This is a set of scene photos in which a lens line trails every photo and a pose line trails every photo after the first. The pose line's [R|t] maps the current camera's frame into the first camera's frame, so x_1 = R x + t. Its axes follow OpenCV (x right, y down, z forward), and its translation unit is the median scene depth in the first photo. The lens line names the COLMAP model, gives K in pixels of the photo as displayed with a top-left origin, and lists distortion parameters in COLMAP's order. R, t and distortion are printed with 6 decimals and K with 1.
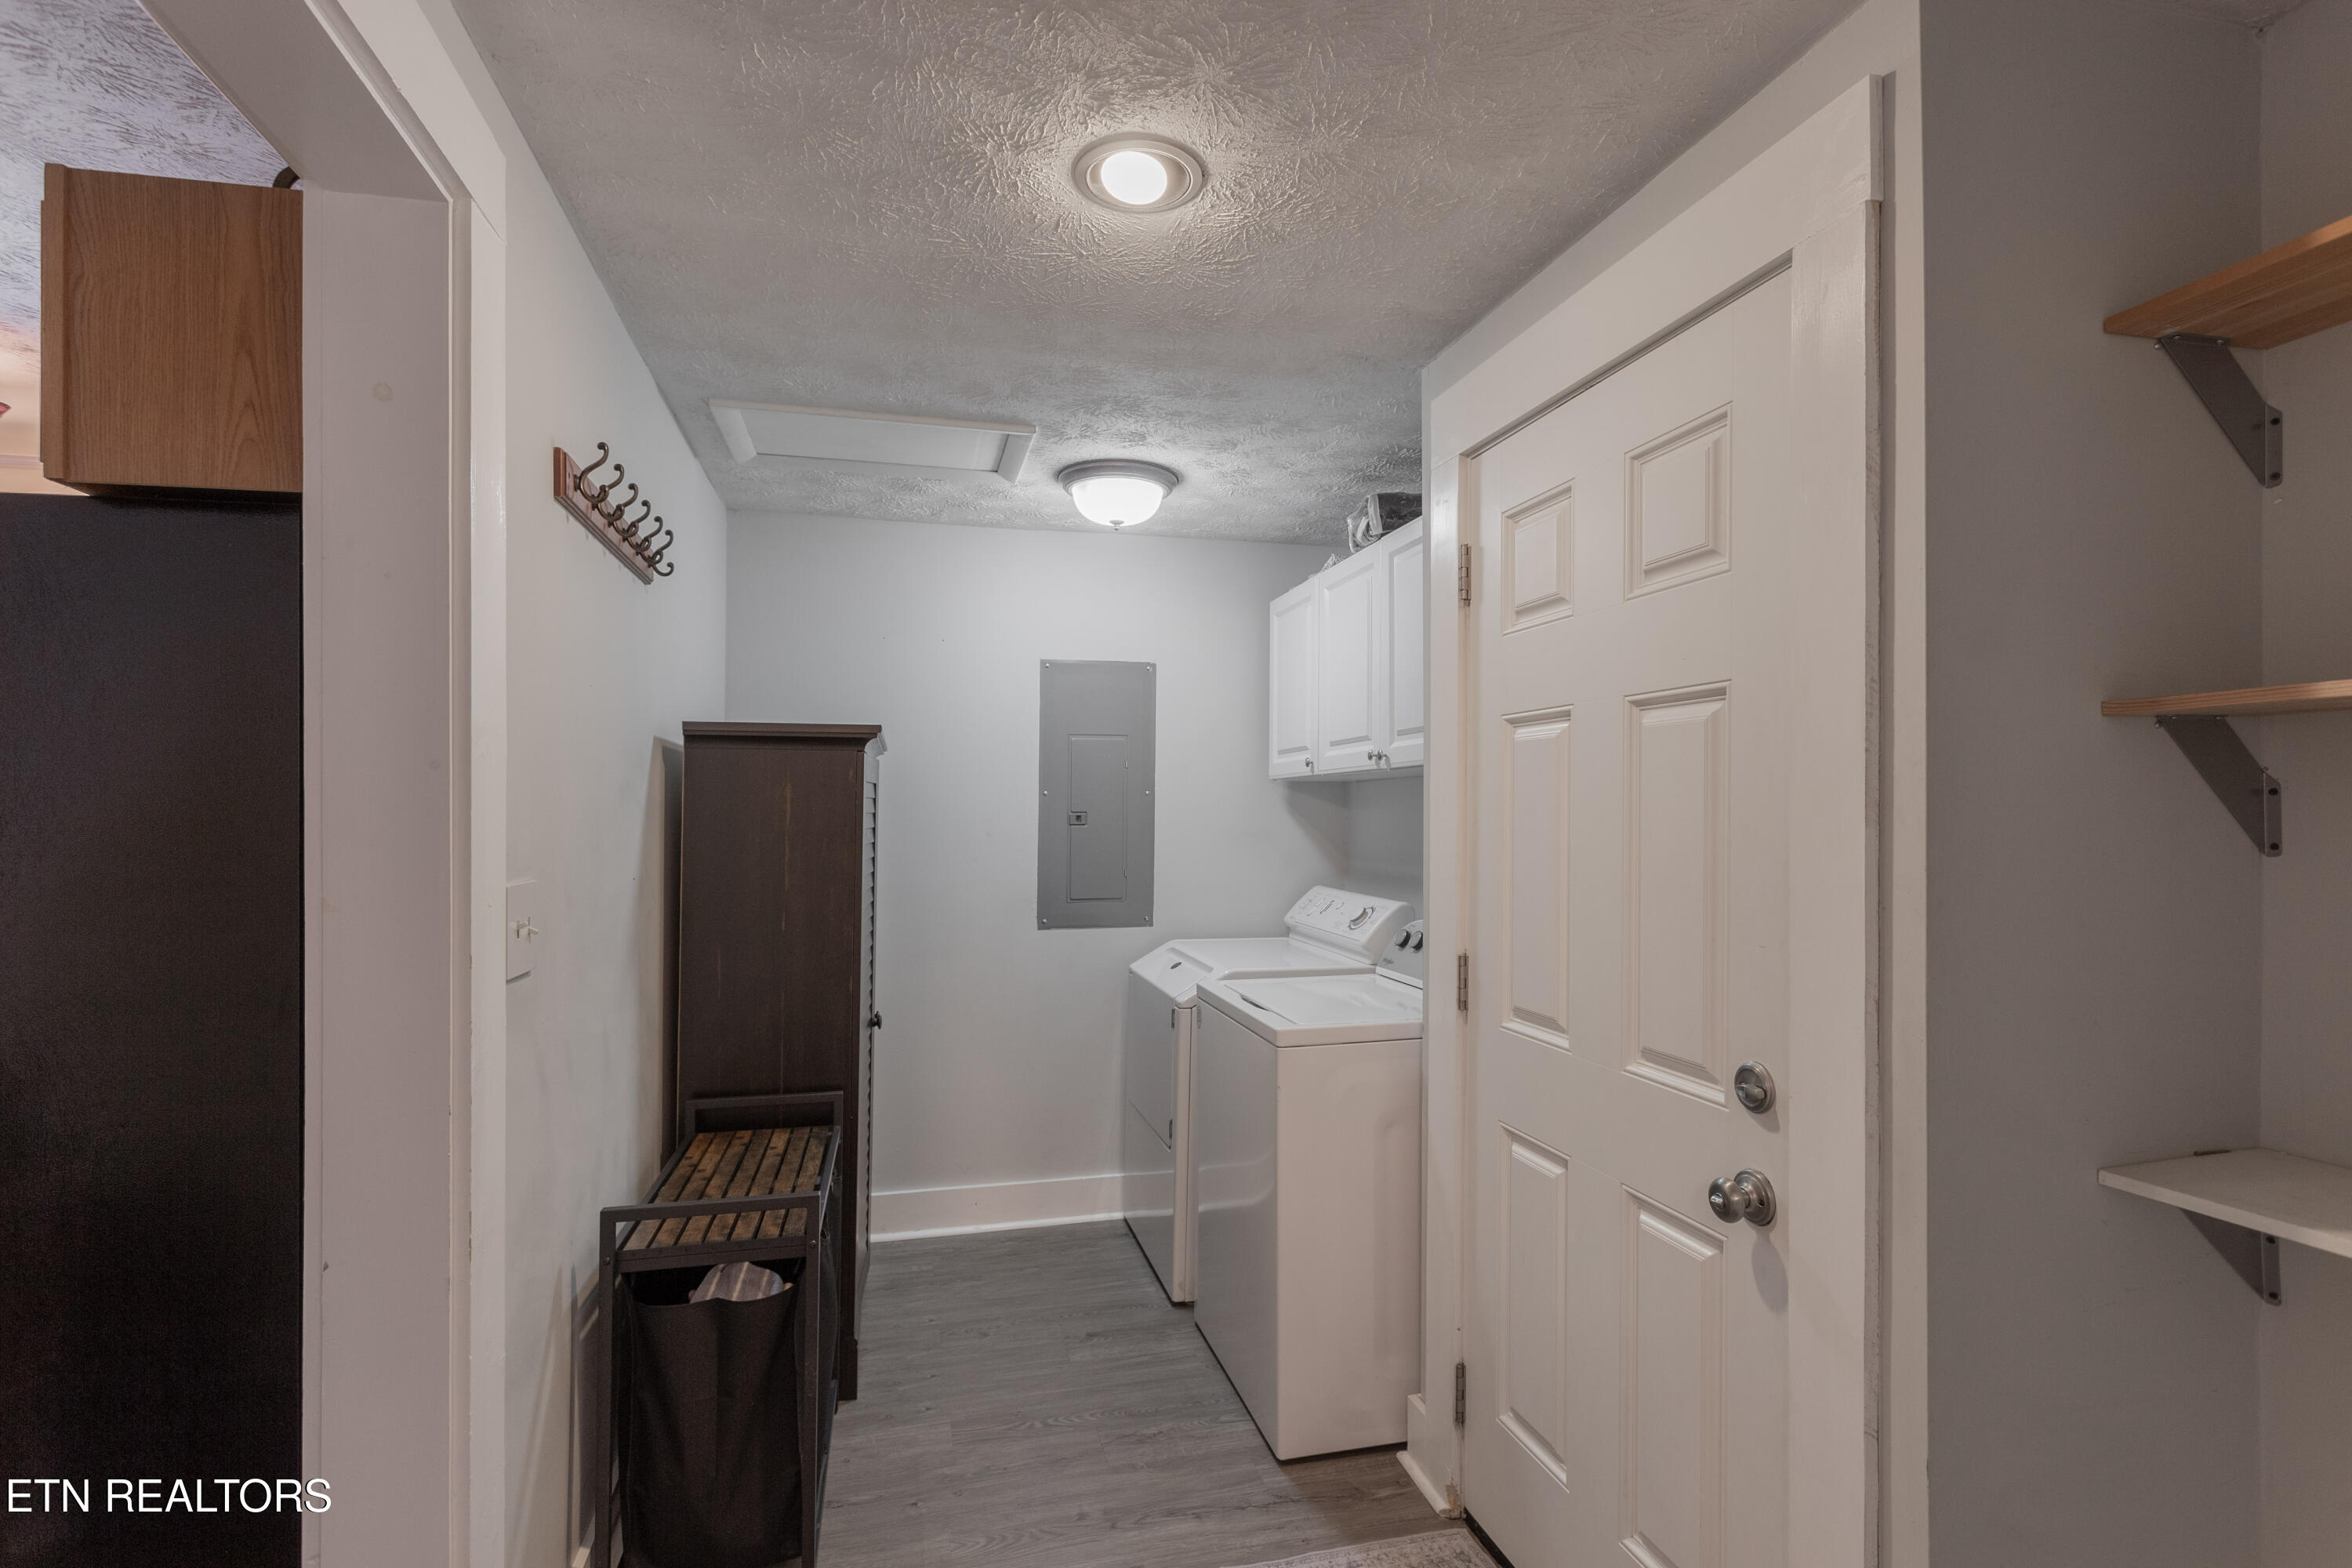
lens RADIAL K [[1121.8, 0, 1178.6], [0, 1121.8, 790.8], [0, 0, 1]] dist [-0.001251, 0.003915]
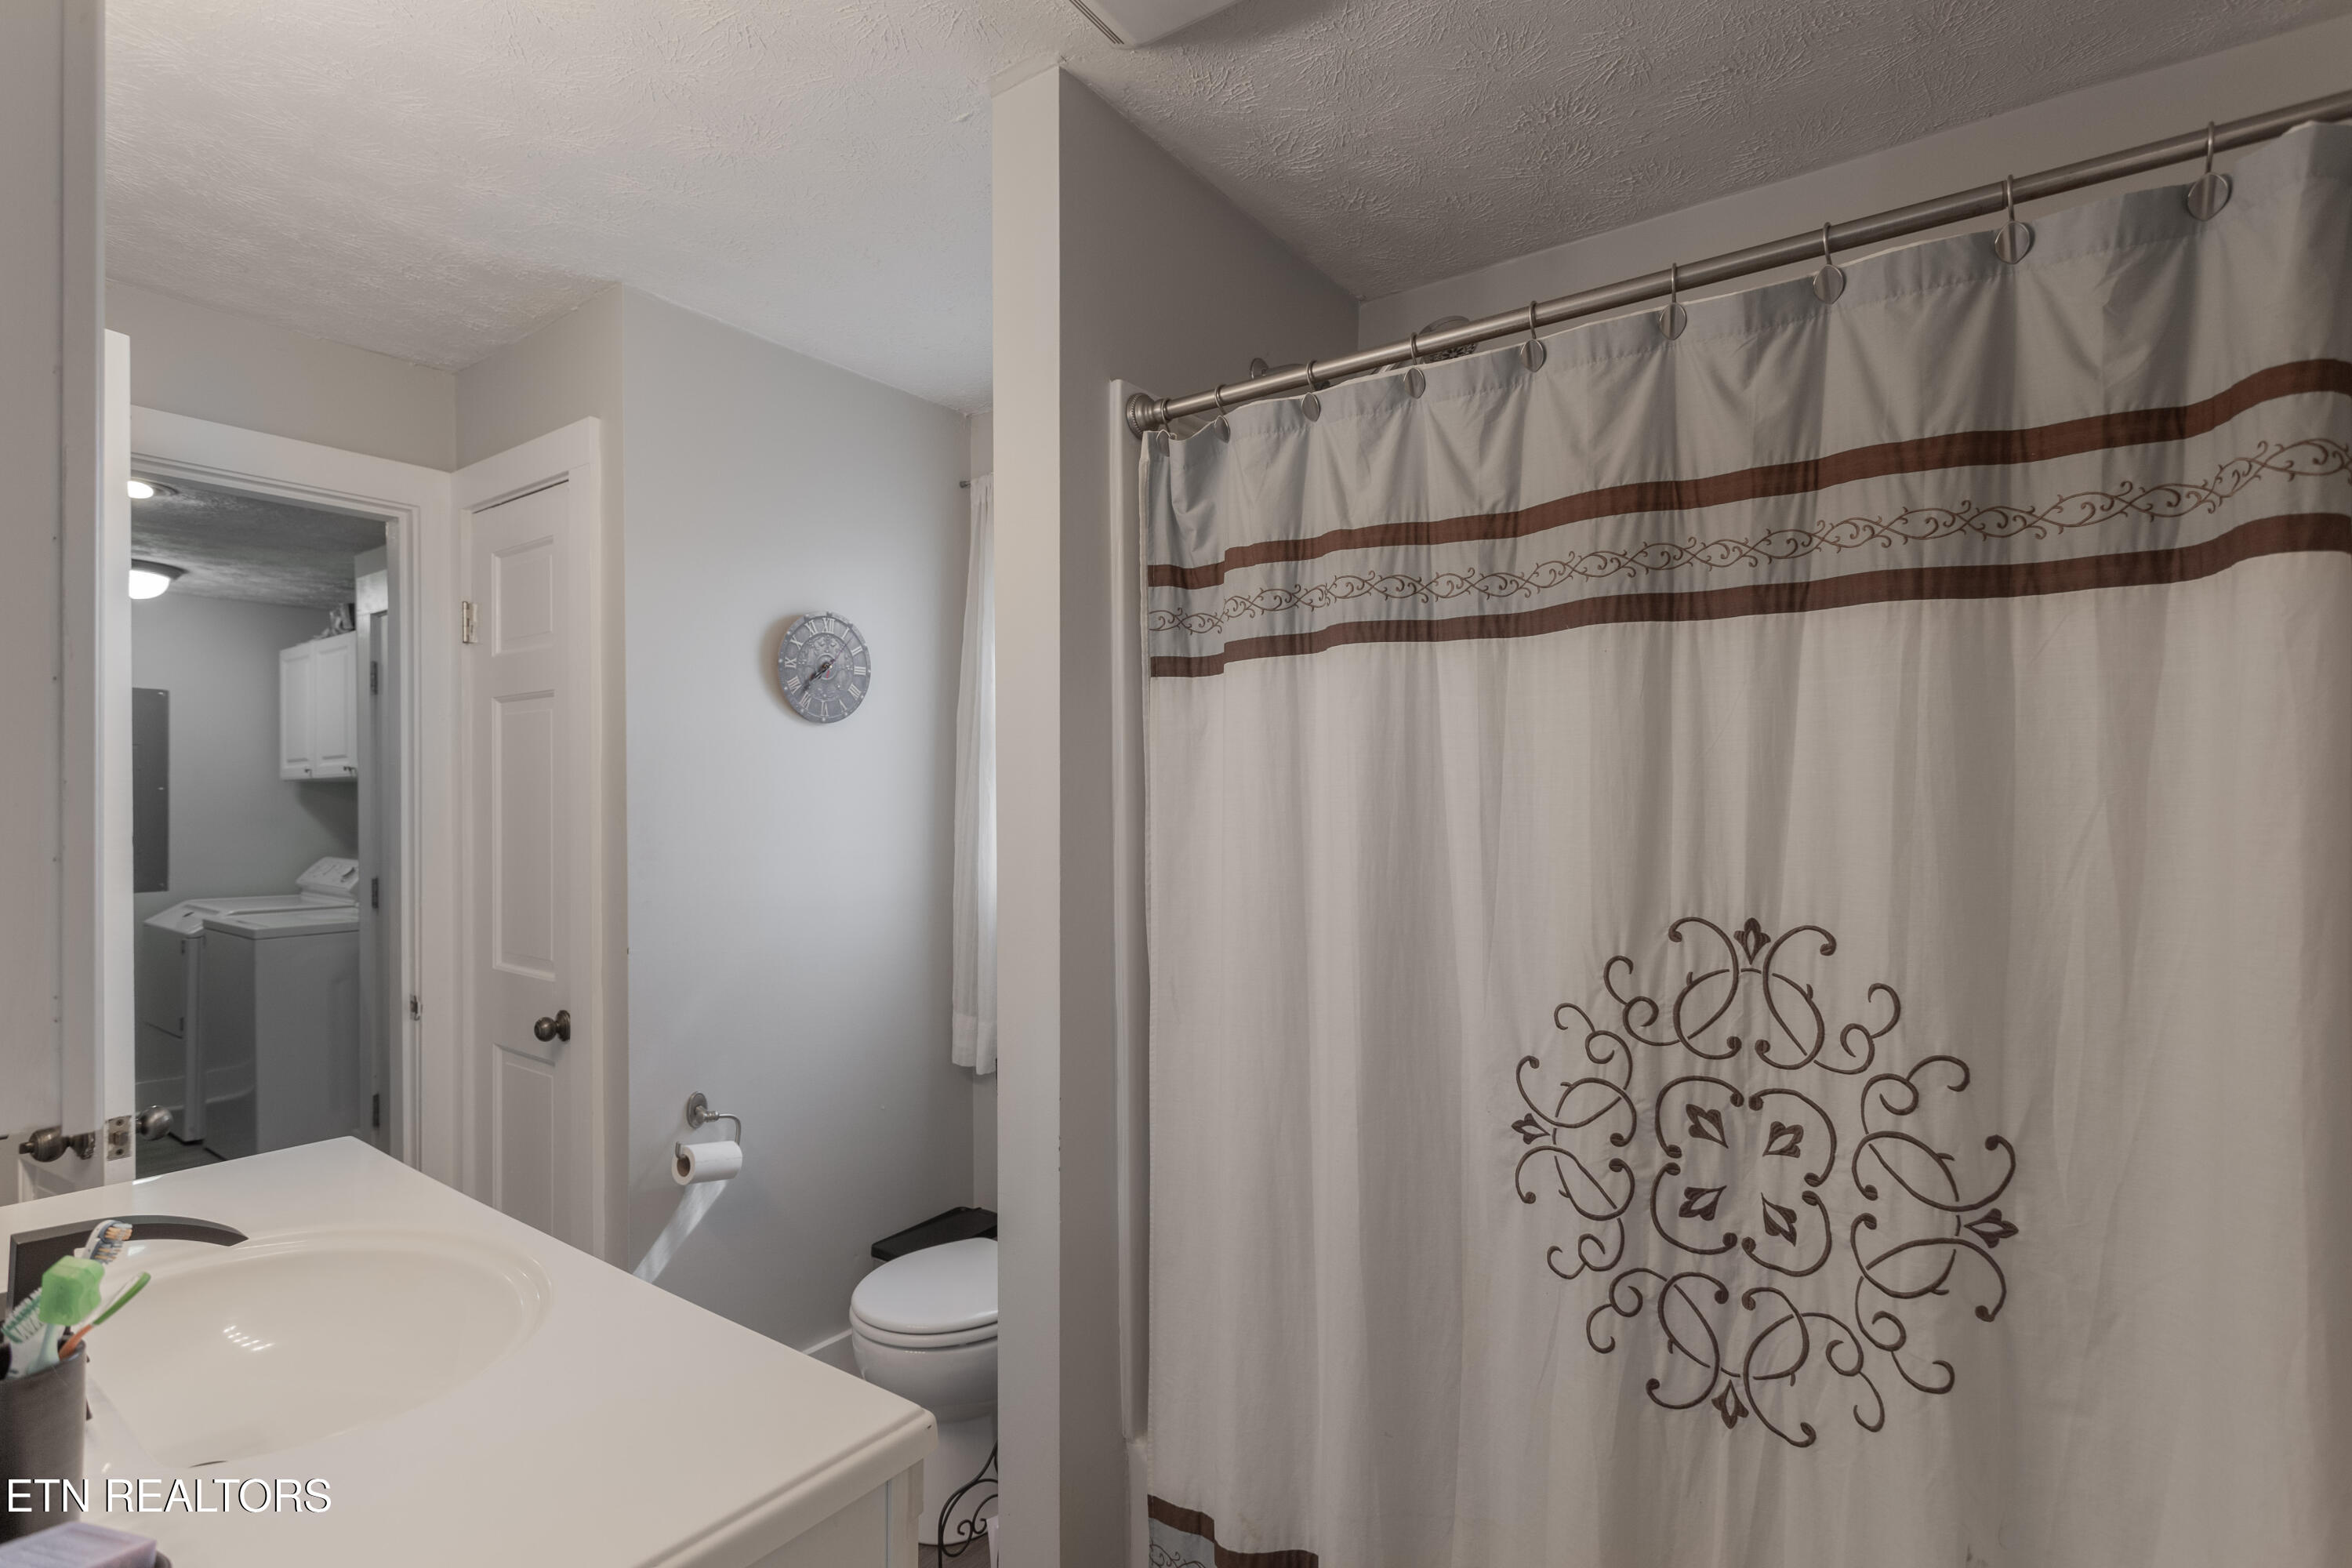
lens RADIAL K [[1121.8, 0, 1158.0], [0, 1121.8, 802.4], [0, 0, 1]] dist [-0.001251, 0.003915]
pose [[0.778426, -0.008245, 0.627683, 0.061007], [-0.004547, 0.999813, 0.018772, -0.015301], [-0.627721, -0.017467, 0.778243, -0.843489]]
